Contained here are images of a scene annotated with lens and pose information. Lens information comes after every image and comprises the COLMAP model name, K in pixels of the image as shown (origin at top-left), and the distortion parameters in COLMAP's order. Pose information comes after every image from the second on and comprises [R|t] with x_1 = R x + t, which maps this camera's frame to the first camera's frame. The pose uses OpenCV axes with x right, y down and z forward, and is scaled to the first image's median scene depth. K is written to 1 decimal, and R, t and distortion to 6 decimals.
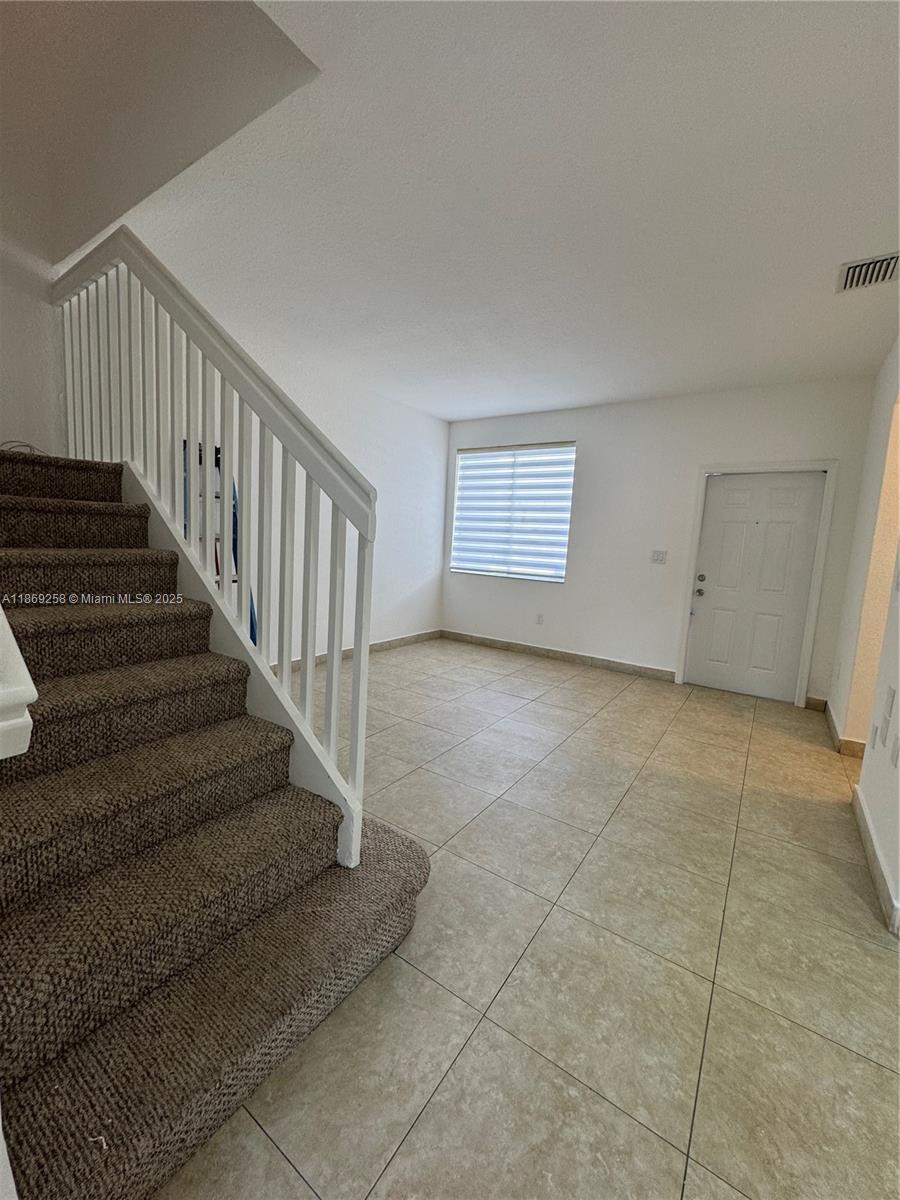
lens RADIAL K [[480.1, 0, 451.5], [0, 480.1, 599.7], [0, 0, 1]] dist [-0.003891, 0.000656]
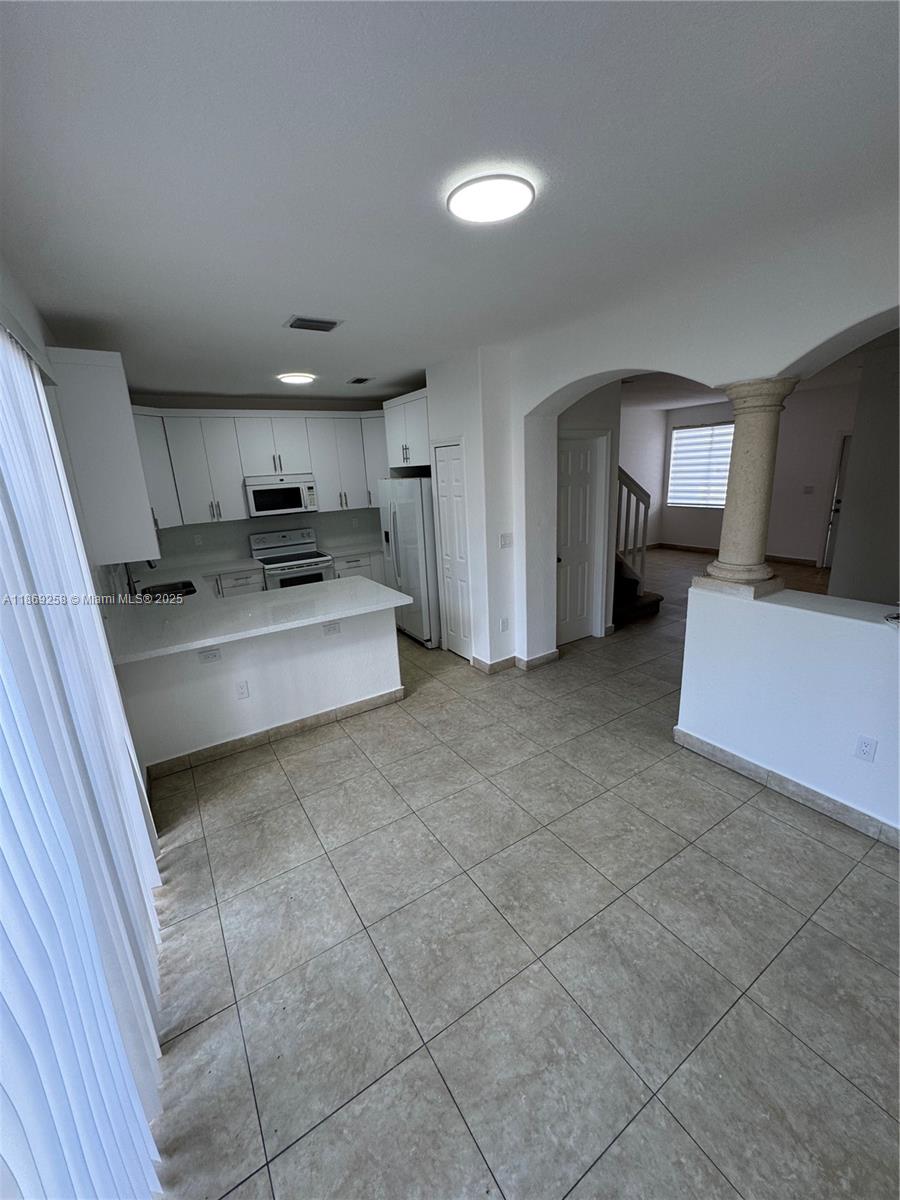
lens RADIAL K [[480.1, 0, 450.9], [0, 480.1, 597.9], [0, 0, 1]] dist [-0.003891, 0.000656]
pose [[0.915218, 0.008511, -0.402869, -0.049538], [0.047507, 0.990526, 0.128849, 0.014478], [0.400149, -0.137064, 0.906143, -2.469386]]
